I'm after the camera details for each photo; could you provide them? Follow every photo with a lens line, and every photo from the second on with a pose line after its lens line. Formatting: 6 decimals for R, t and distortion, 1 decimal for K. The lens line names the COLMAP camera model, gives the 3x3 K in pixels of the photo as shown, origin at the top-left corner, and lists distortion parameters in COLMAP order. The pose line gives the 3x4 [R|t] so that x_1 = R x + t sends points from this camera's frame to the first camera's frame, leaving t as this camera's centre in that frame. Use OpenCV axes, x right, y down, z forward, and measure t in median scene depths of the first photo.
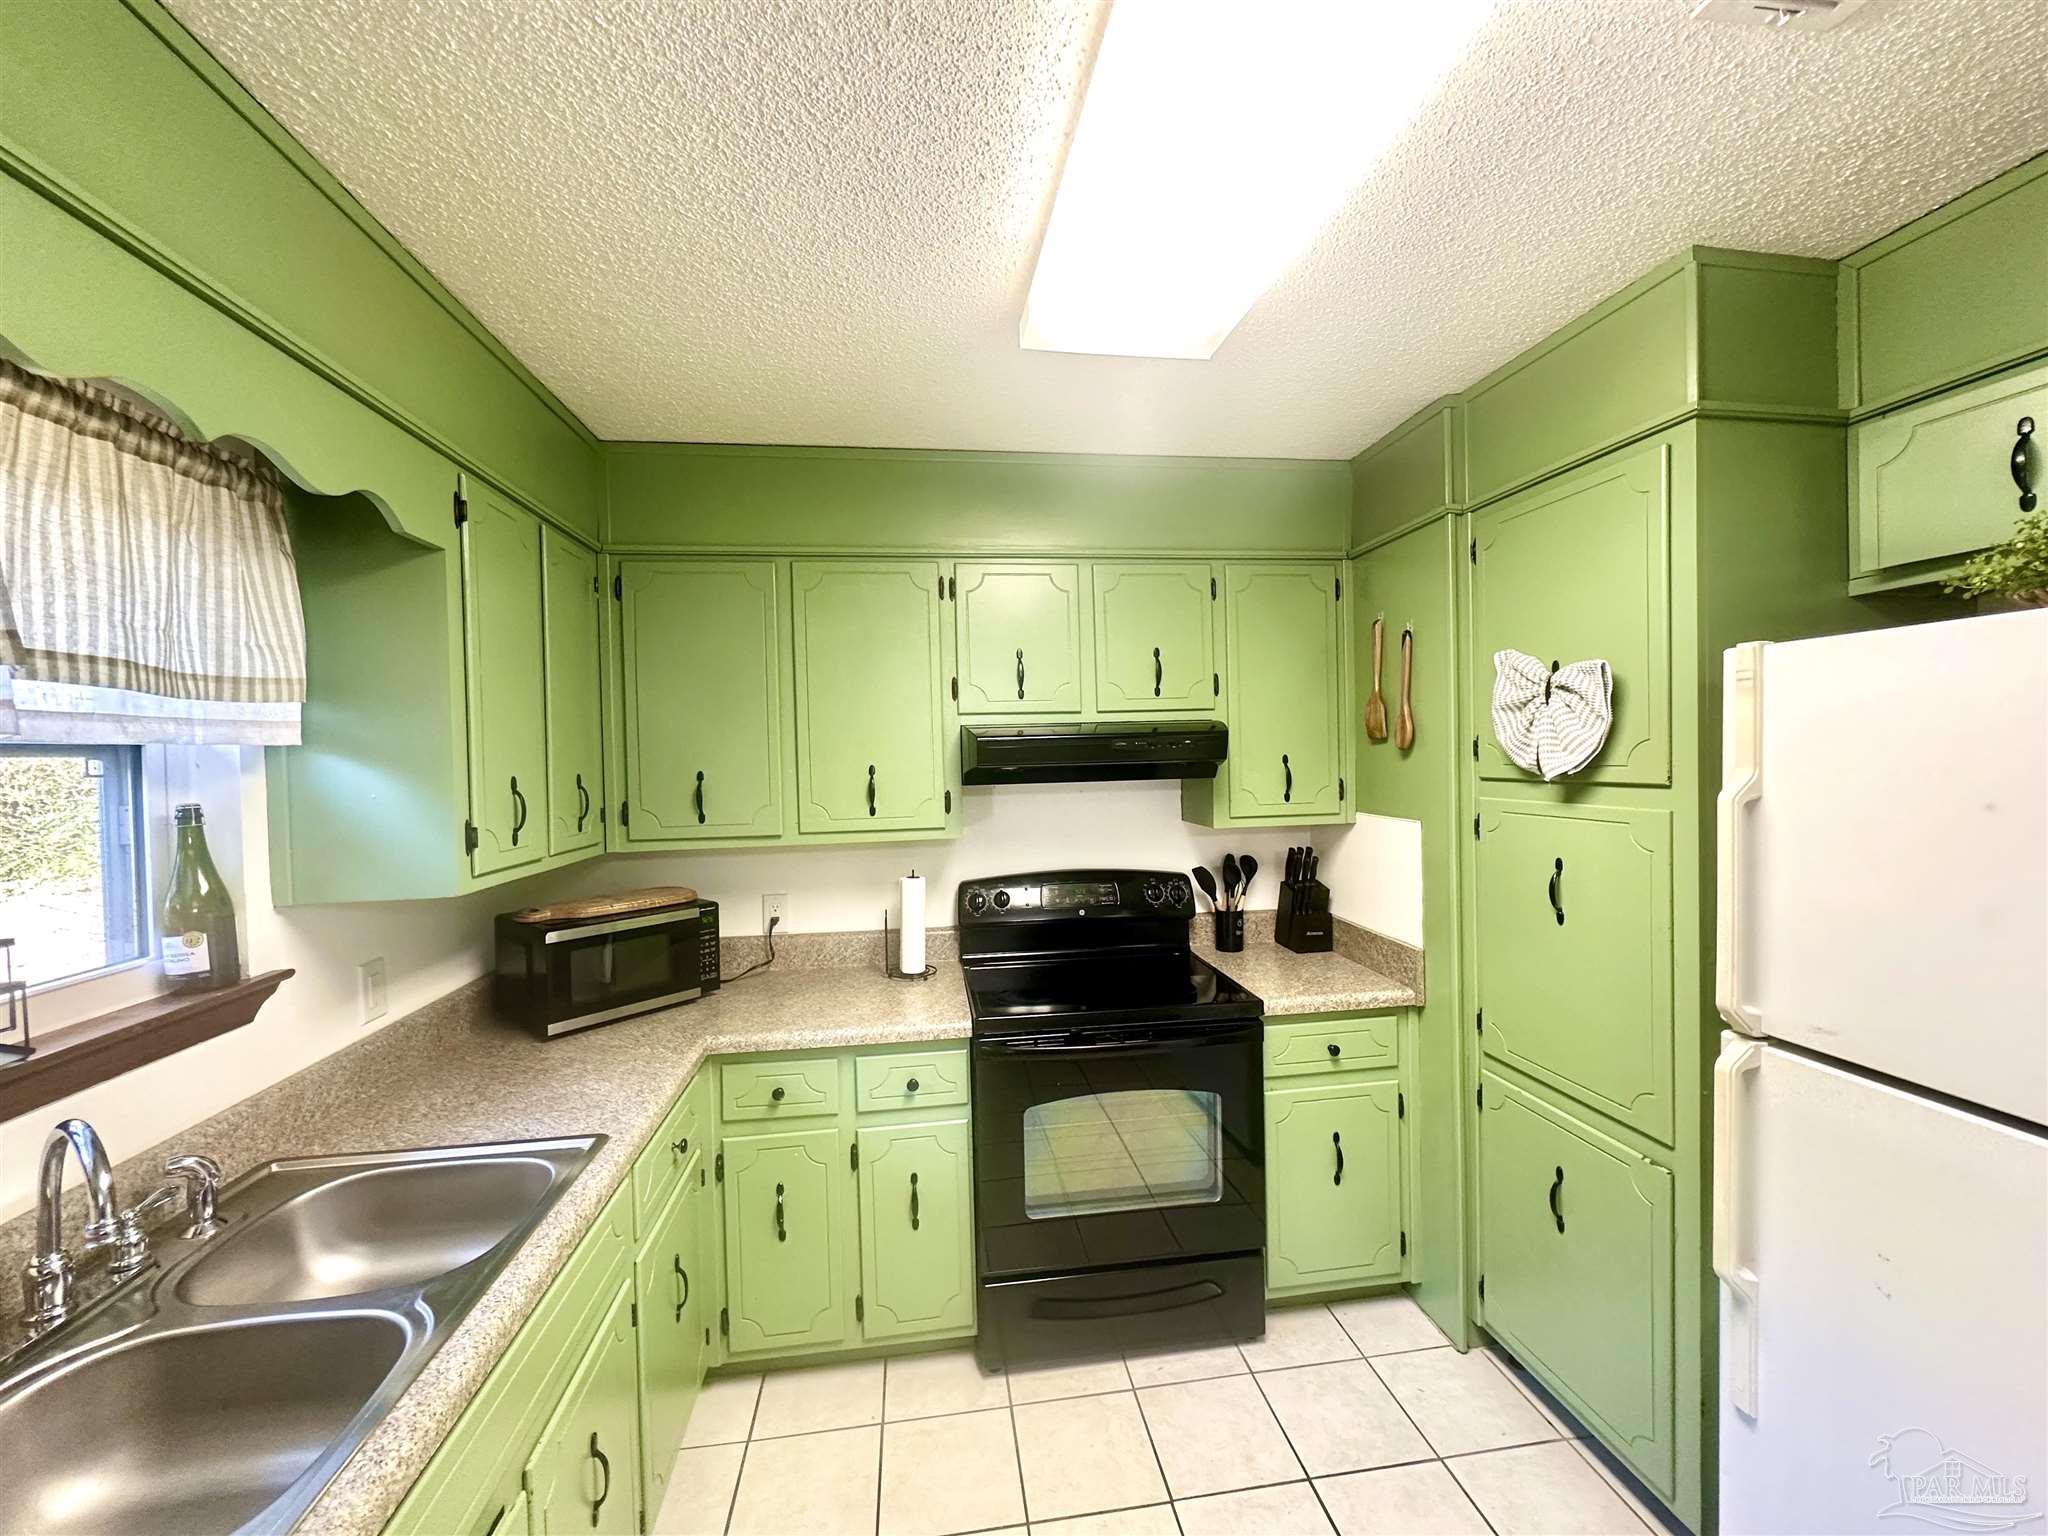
lens RADIAL K [[818.1, 0, 1028.8], [0, 818.1, 771.3], [0, 0, 1]] dist [-0.003552, 0.000859]
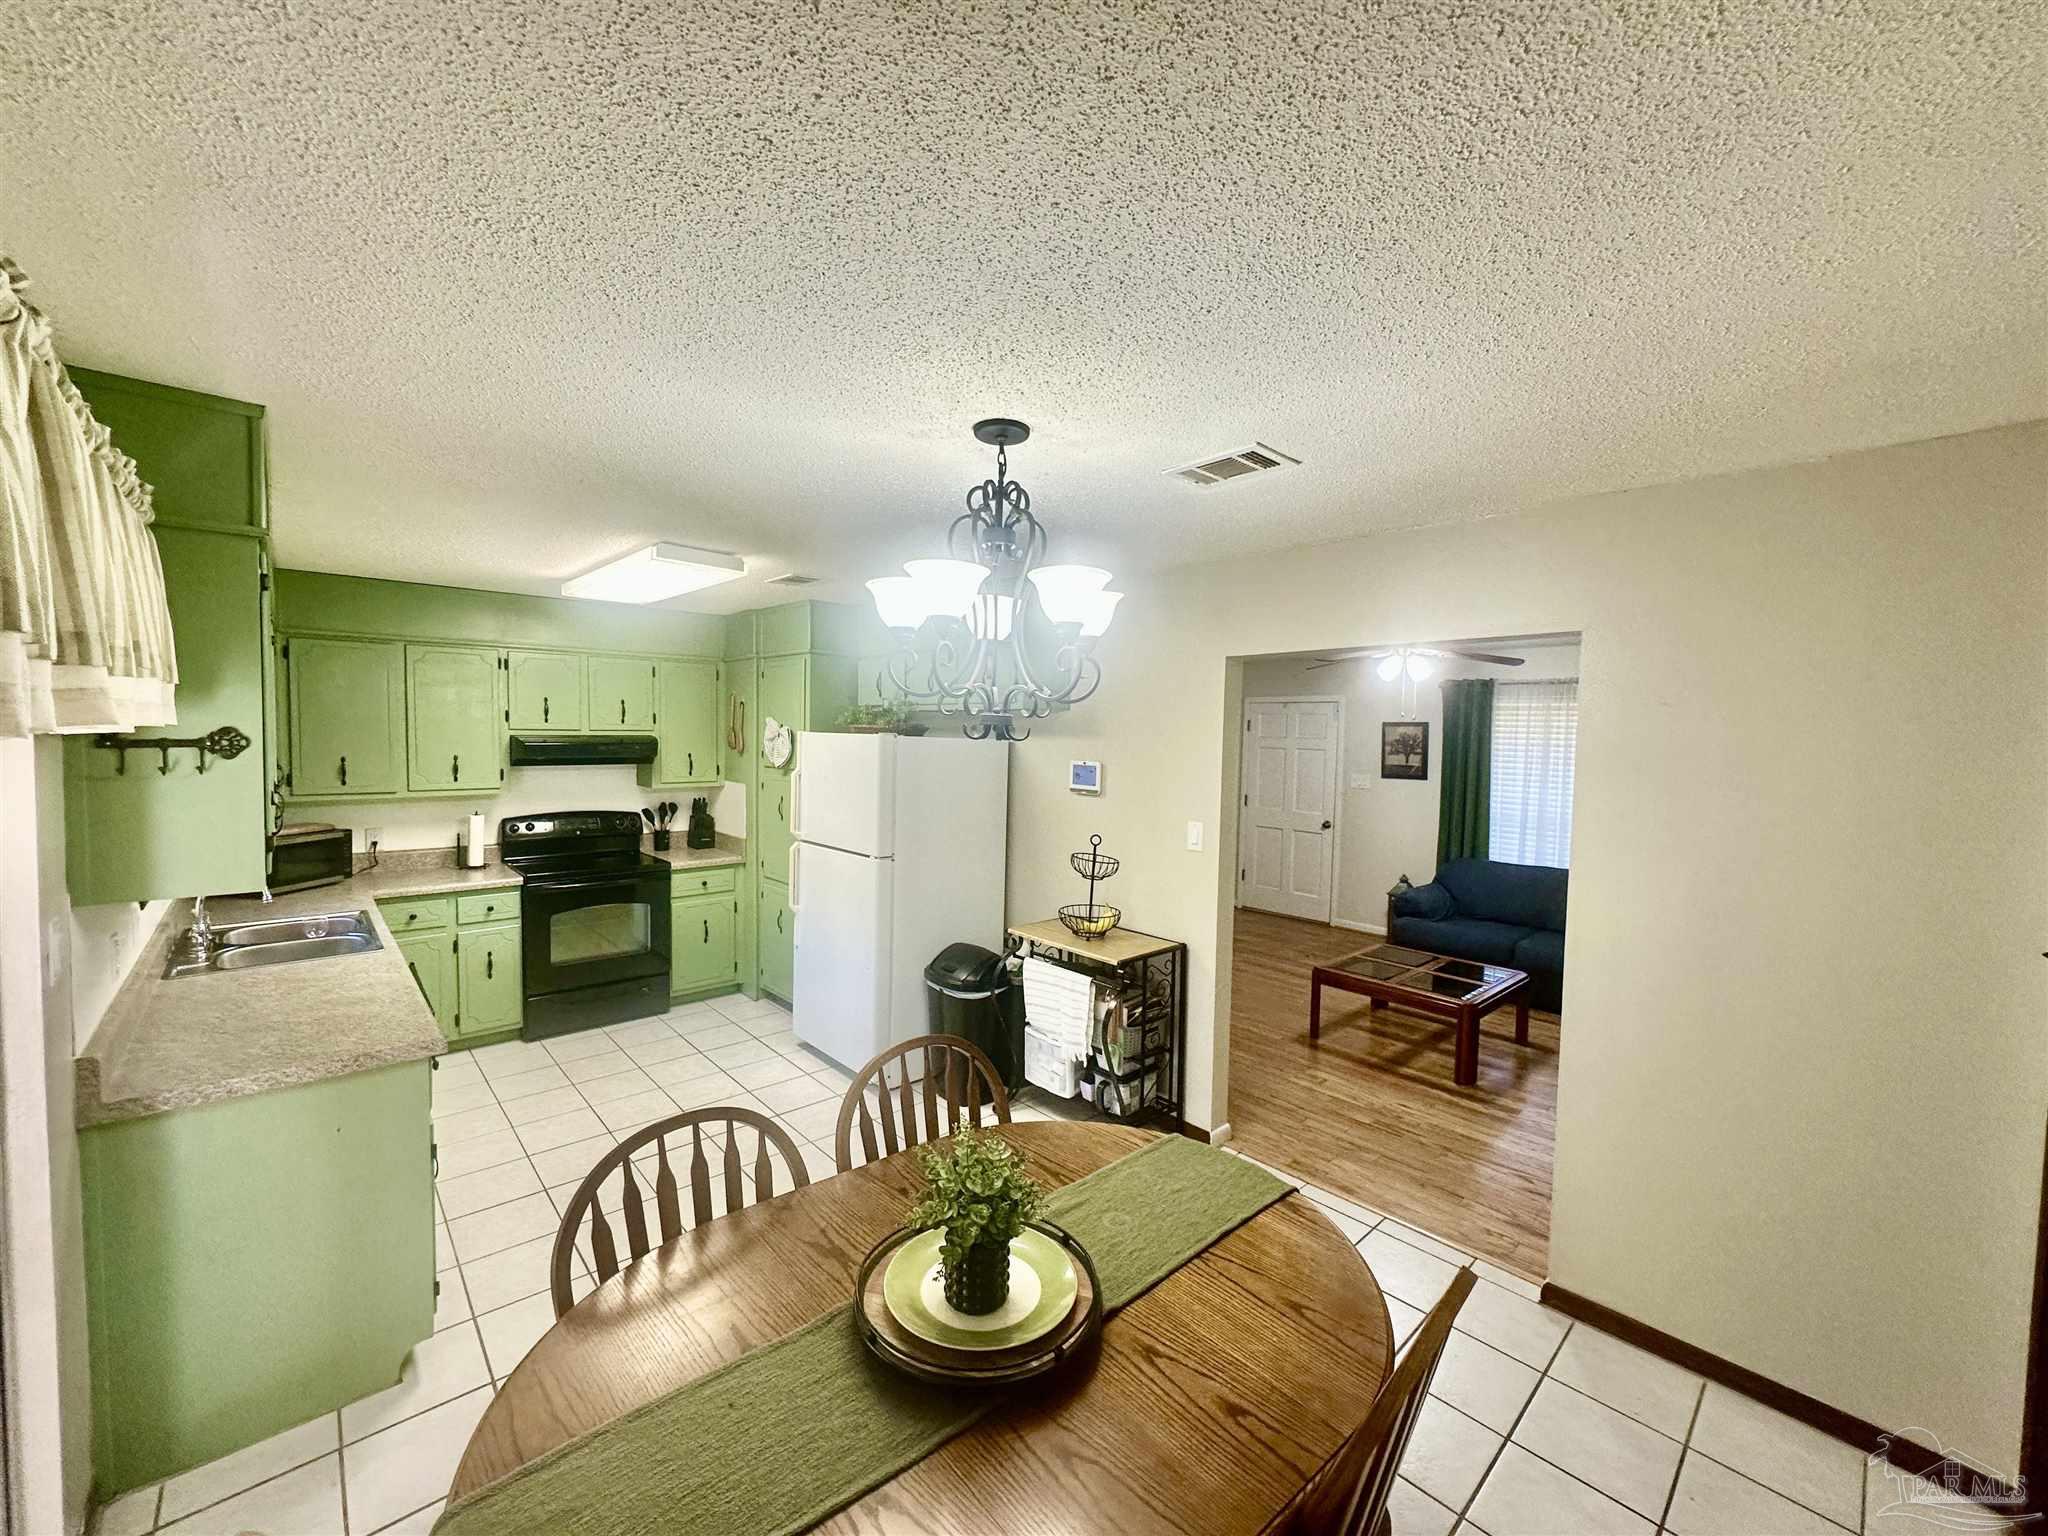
lens RADIAL K [[818.1, 0, 1028.4], [0, 818.1, 770.7], [0, 0, 1]] dist [-0.003552, 0.000859]
pose [[0.824971, 0.008838, 0.565106, -0.191970], [-0.025129, 0.999462, 0.021054, -0.050850], [-0.564616, -0.031570, 0.824750, -1.518308]]
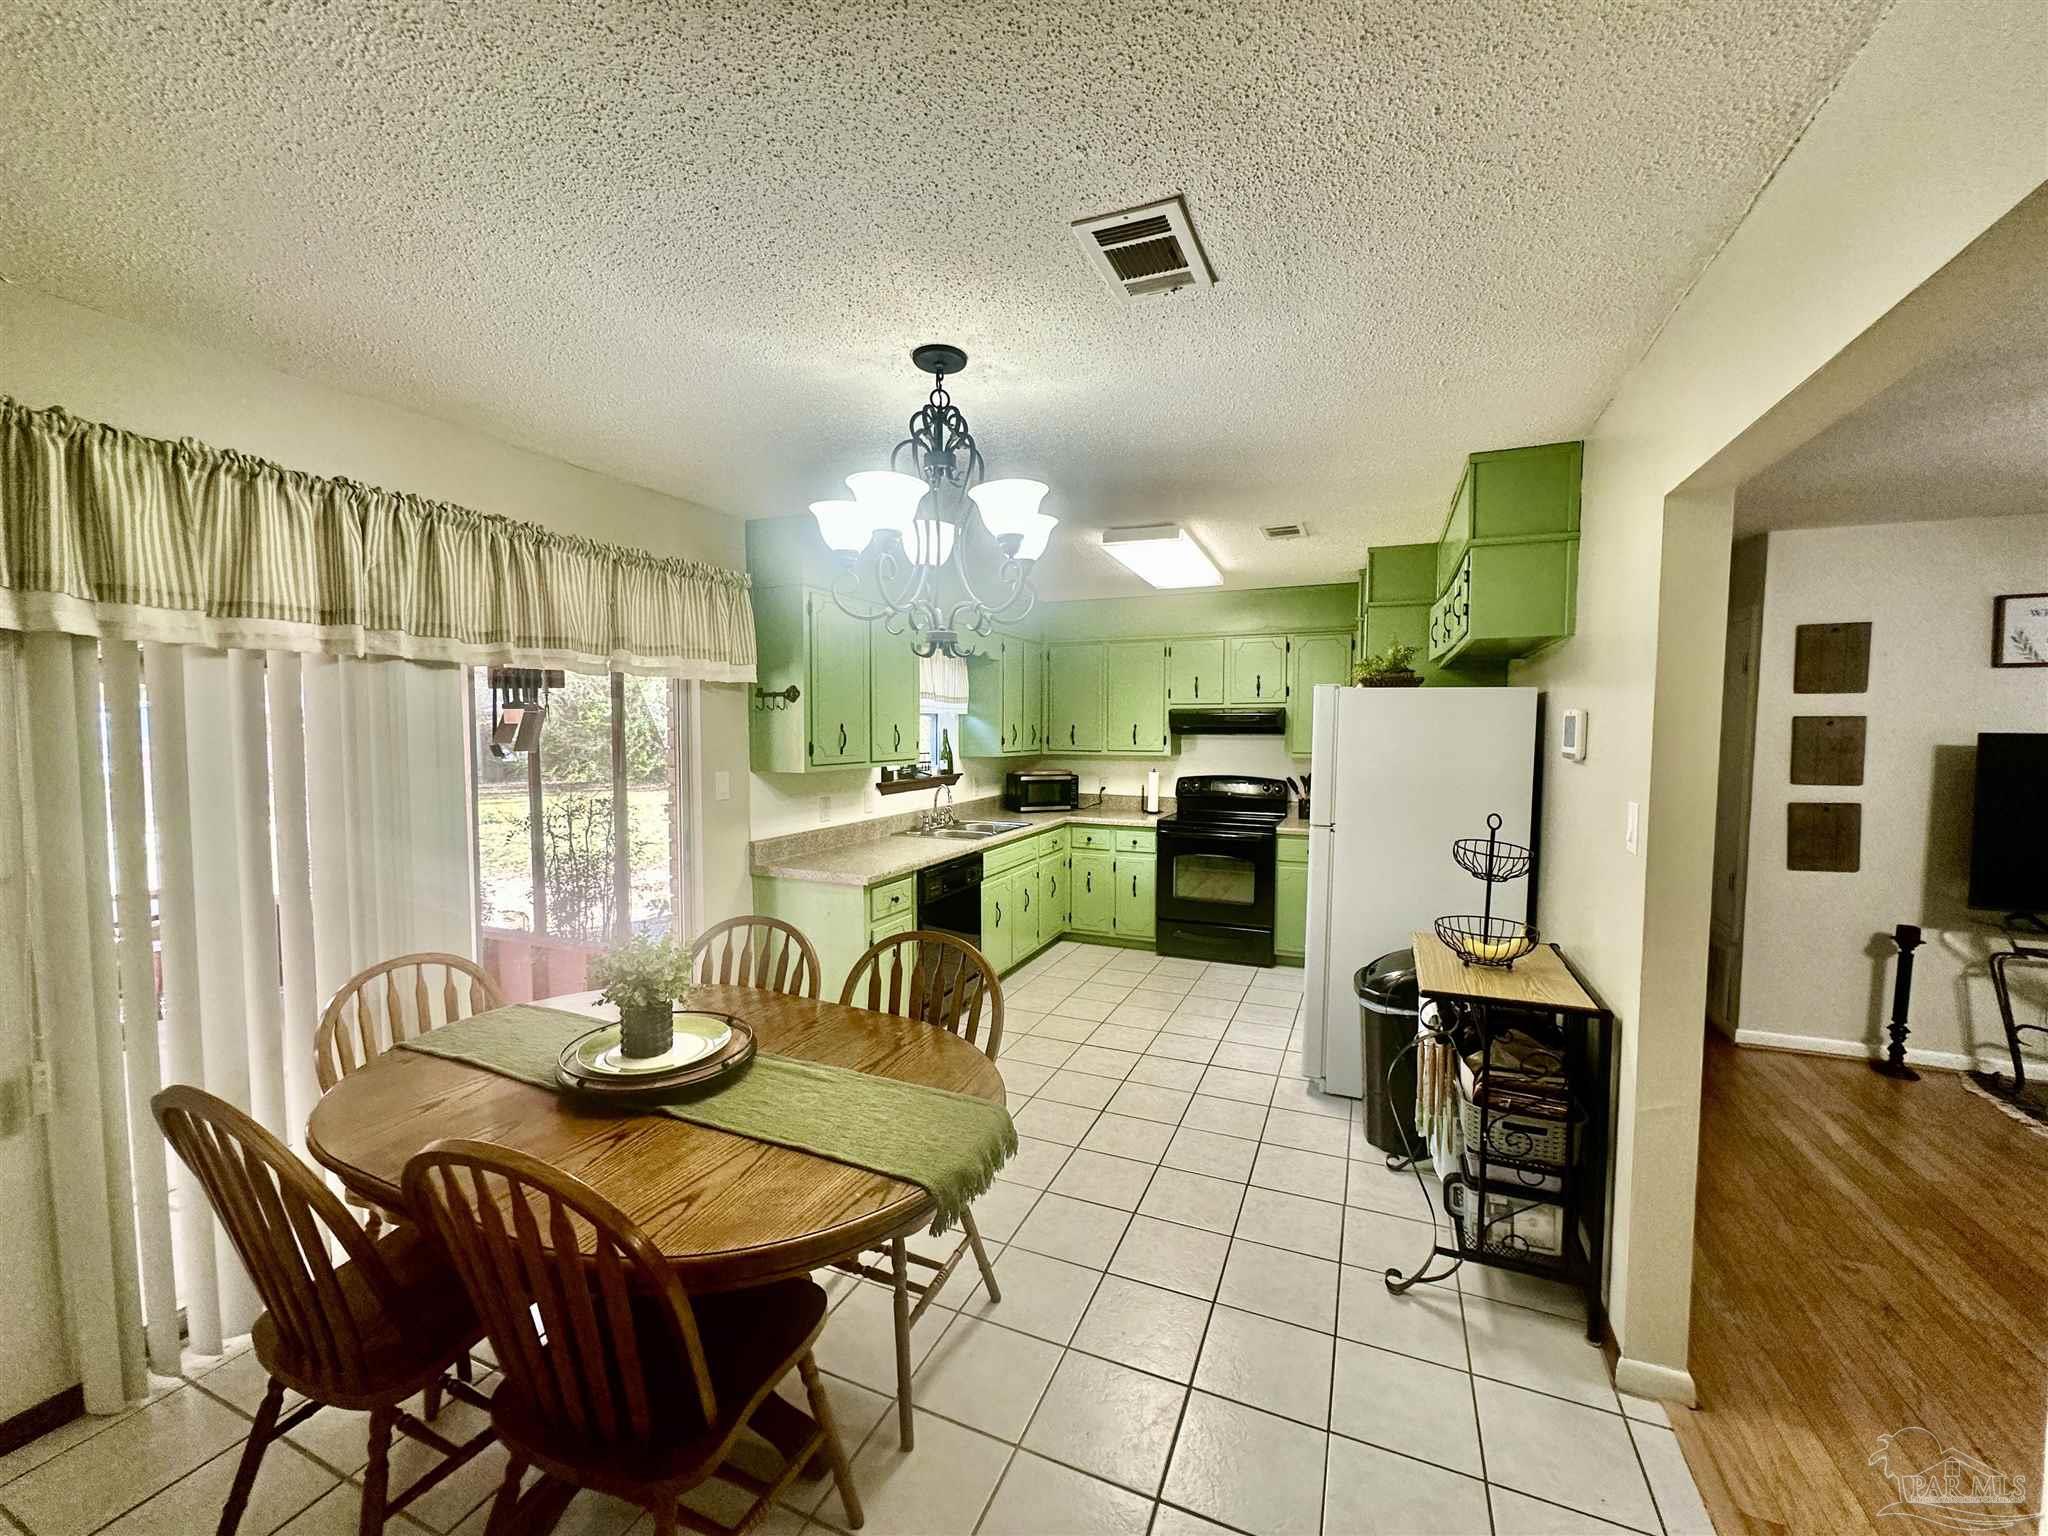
lens RADIAL K [[818.1, 0, 1029.0], [0, 818.1, 768.9], [0, 0, 1]] dist [-0.003552, 0.000859]
pose [[0.853891, 0.052199, -0.517827, 0.958321], [-0.031909, 0.998337, 0.048019, 0.021786], [0.519472, -0.024479, 0.854137, -1.506123]]
